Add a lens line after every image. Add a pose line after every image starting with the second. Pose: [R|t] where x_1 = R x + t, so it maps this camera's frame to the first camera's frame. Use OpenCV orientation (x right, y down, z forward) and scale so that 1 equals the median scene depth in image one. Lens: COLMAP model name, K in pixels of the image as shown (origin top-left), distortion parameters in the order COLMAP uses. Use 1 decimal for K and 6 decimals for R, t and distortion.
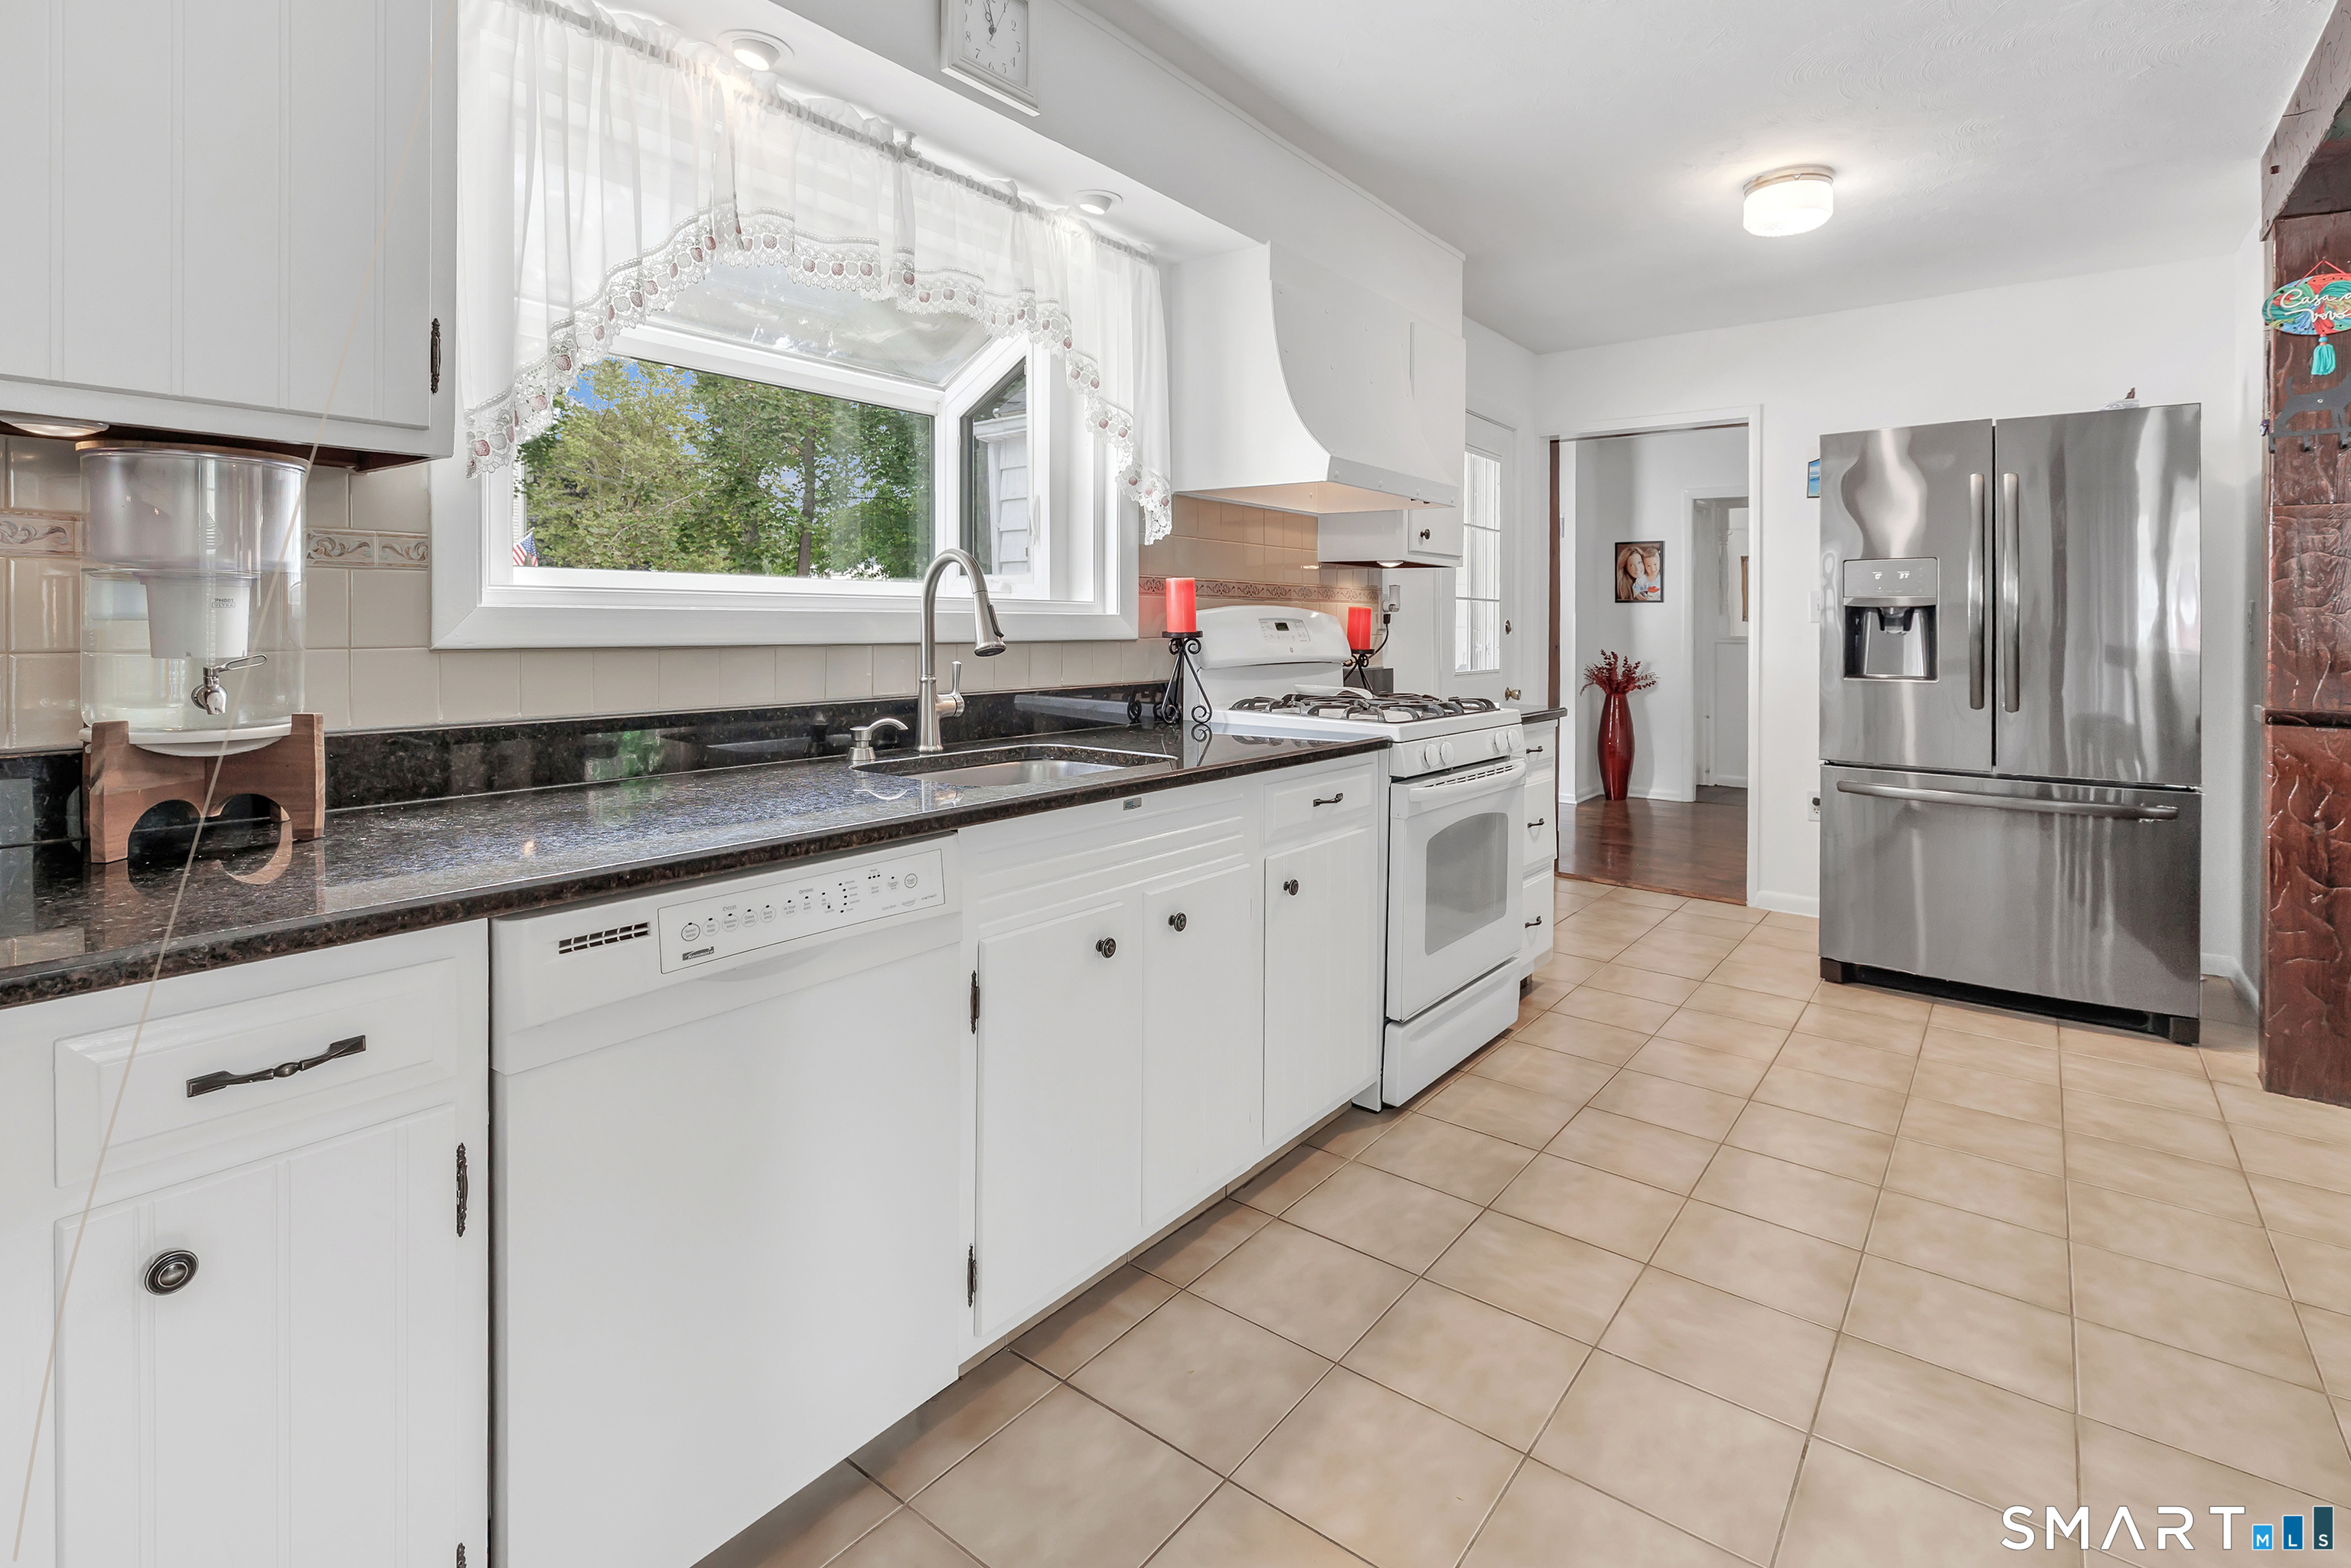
lens RADIAL K [[1154.6, 0, 1178.2], [0, 1154.6, 628.2], [0, 0, 1]] dist [-0.001064, -0.000149]
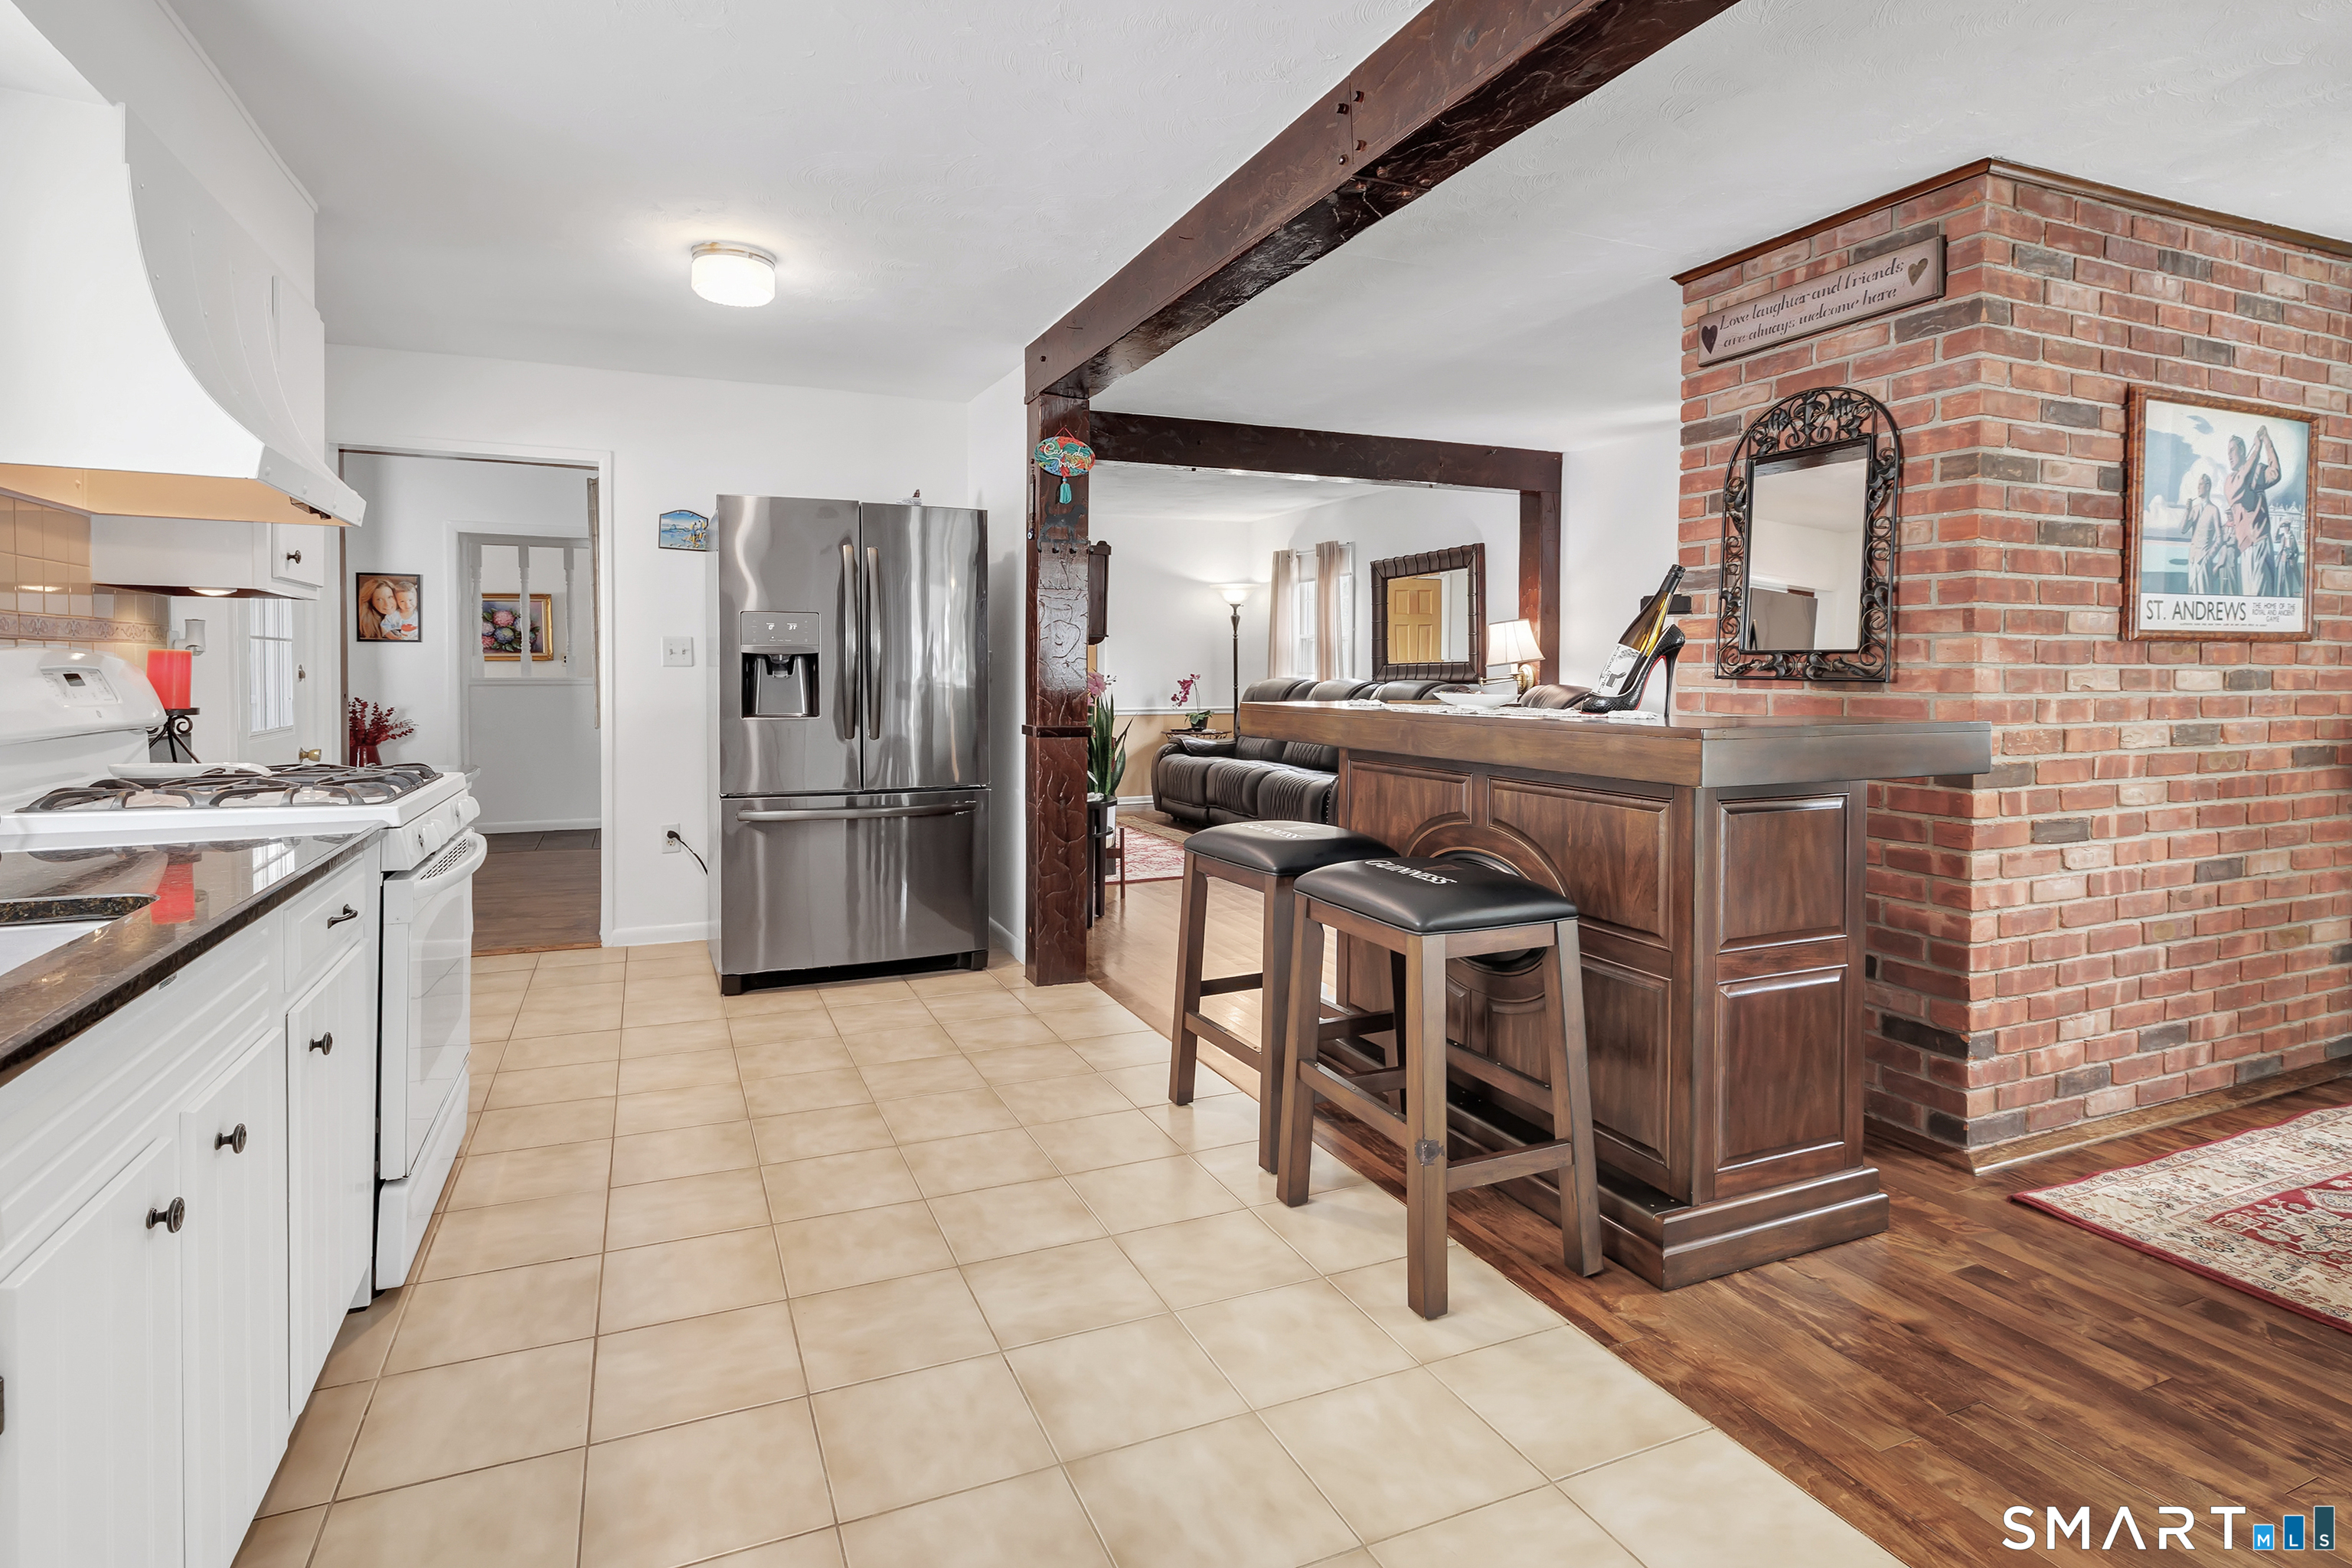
lens RADIAL K [[1123.2, 0, 1165.6], [0, 1123.2, 681.2], [0, 0, 1]] dist [-0.002131, -0.000007]
pose [[0.475619, -0.016897, 0.879489, -0.235541], [0.004406, 0.999849, 0.016827, -0.011303], [-0.879640, -0.004128, 0.475622, 0.179000]]
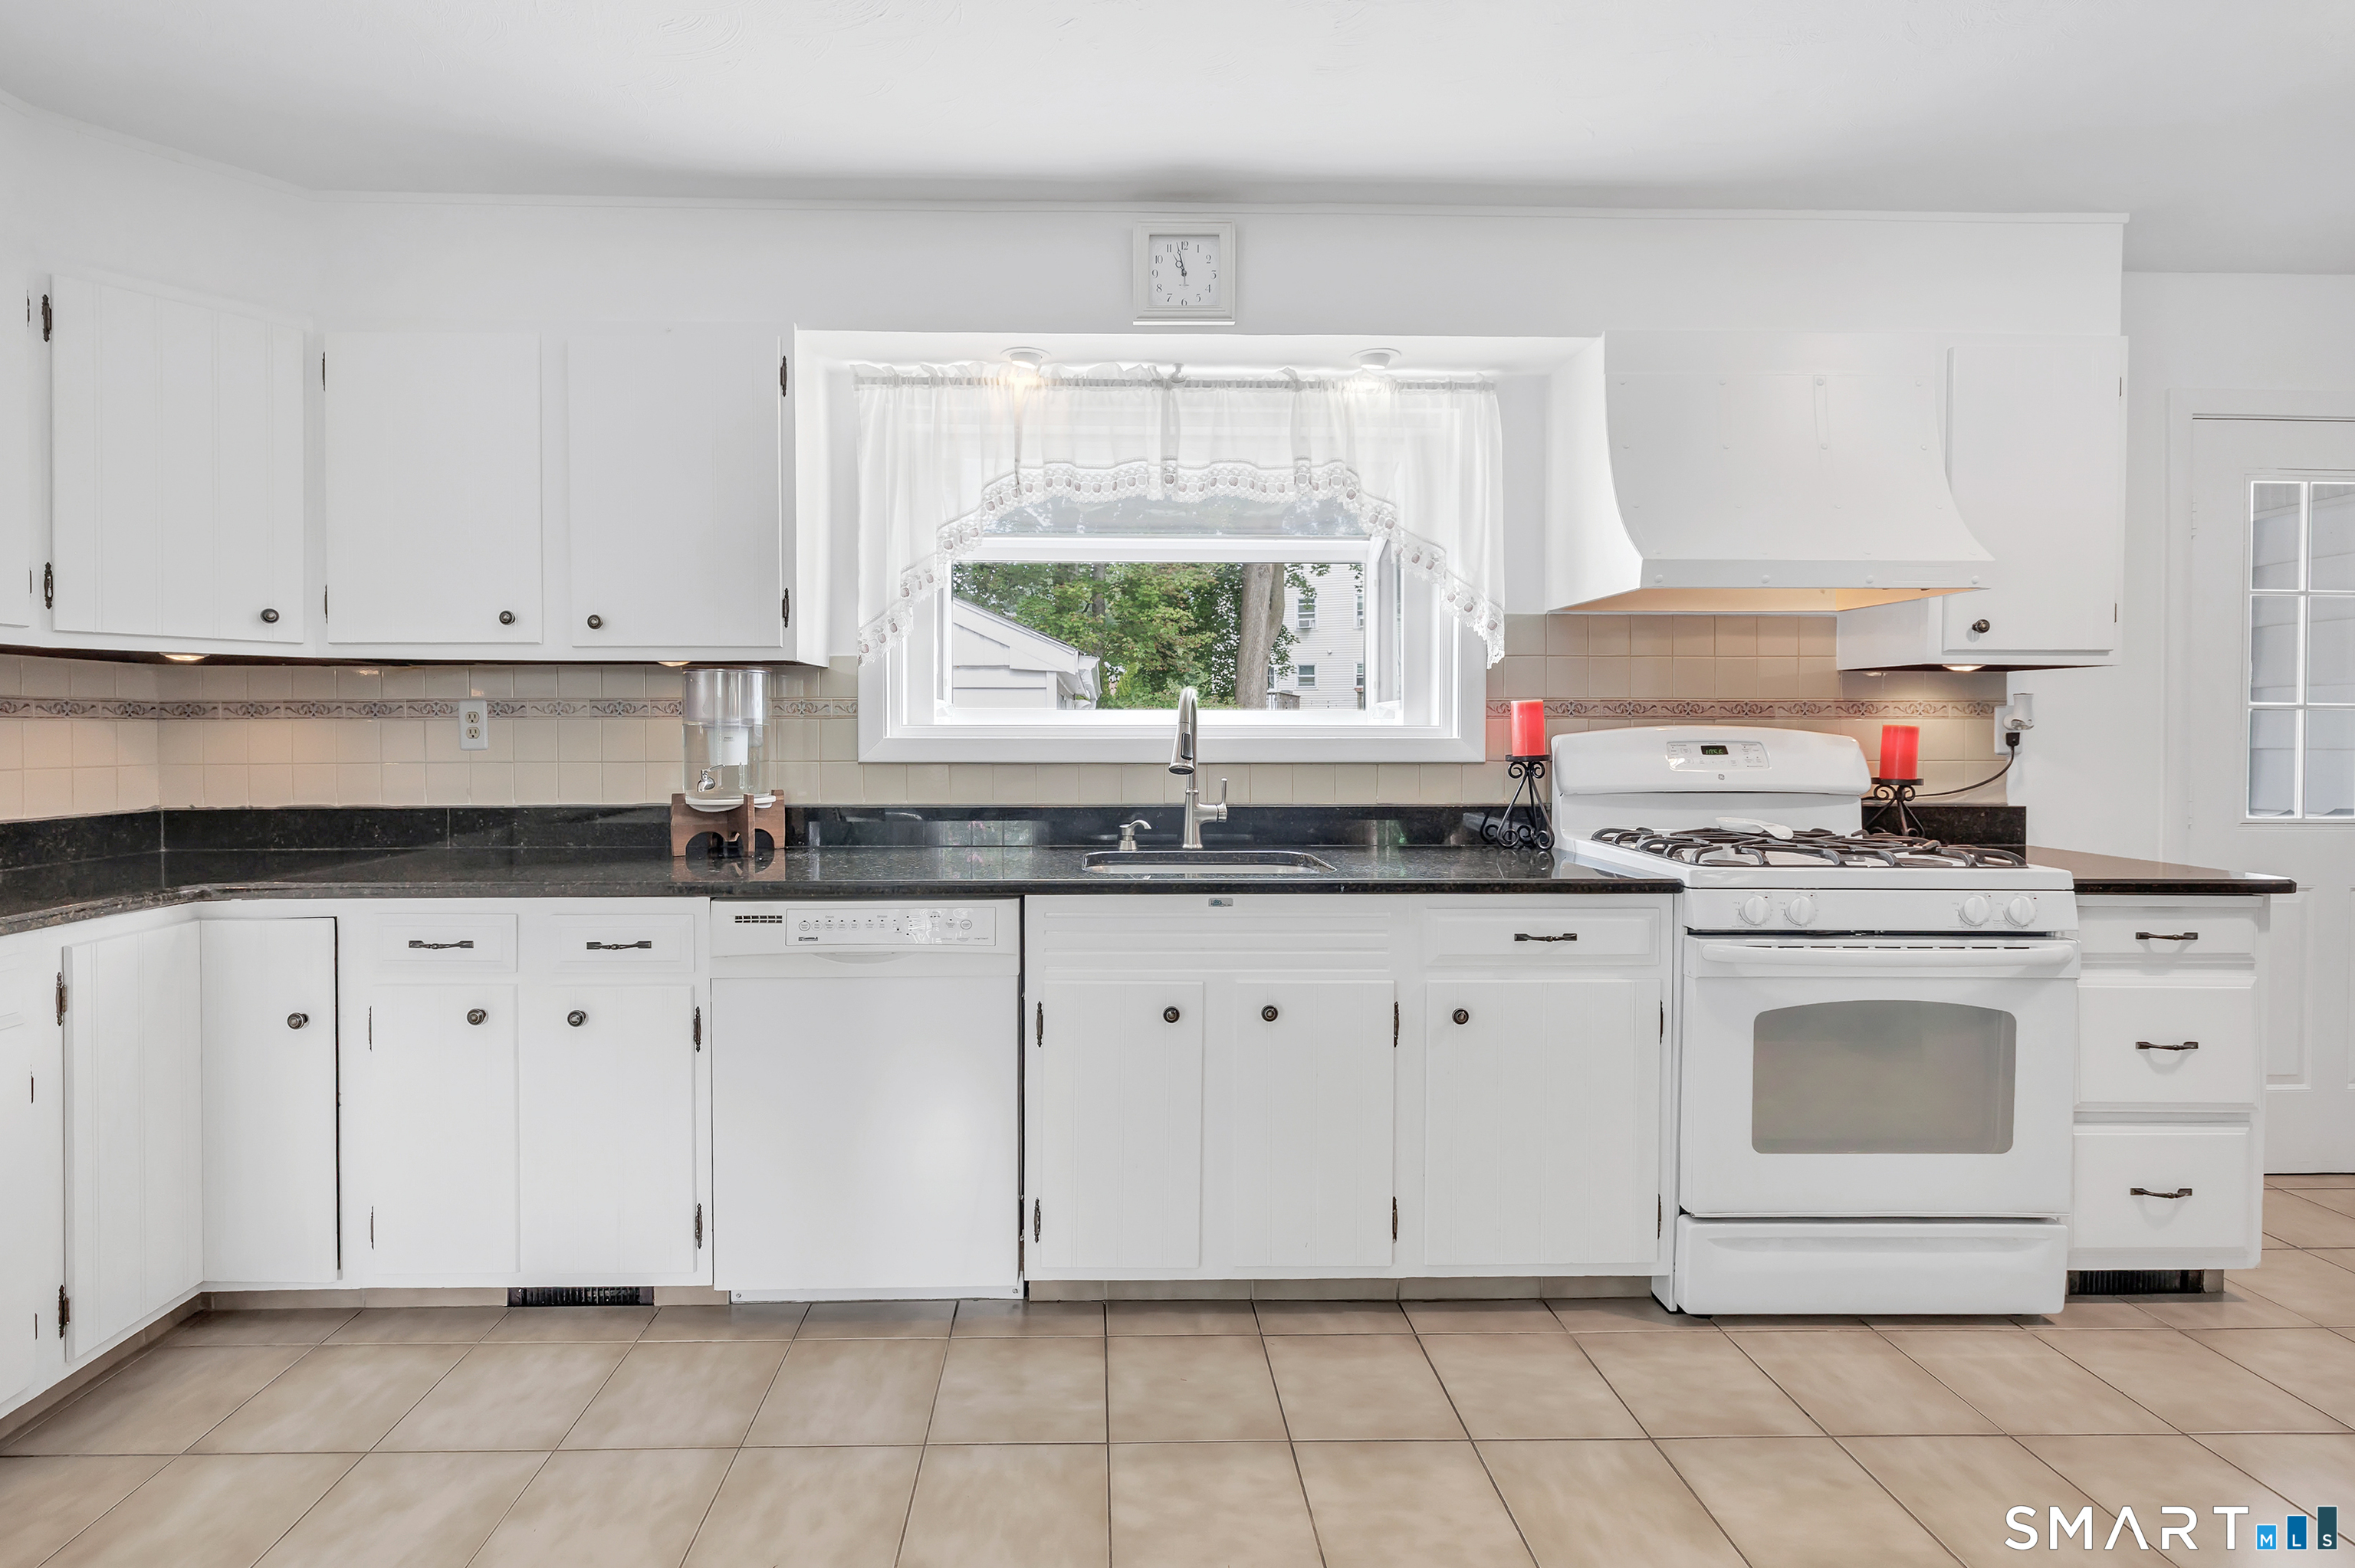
lens RADIAL K [[1024.1, 0, 1028.0], [0, 1024.1, 749.0], [0, 0, 1]] dist [0.000197, 0.000297]
pose [[0.612603, 0.005054, -0.790375, 0.499669], [-0.000792, 0.999983, 0.005781, -0.007948], [0.790391, -0.002916, 0.612596, 0.152882]]
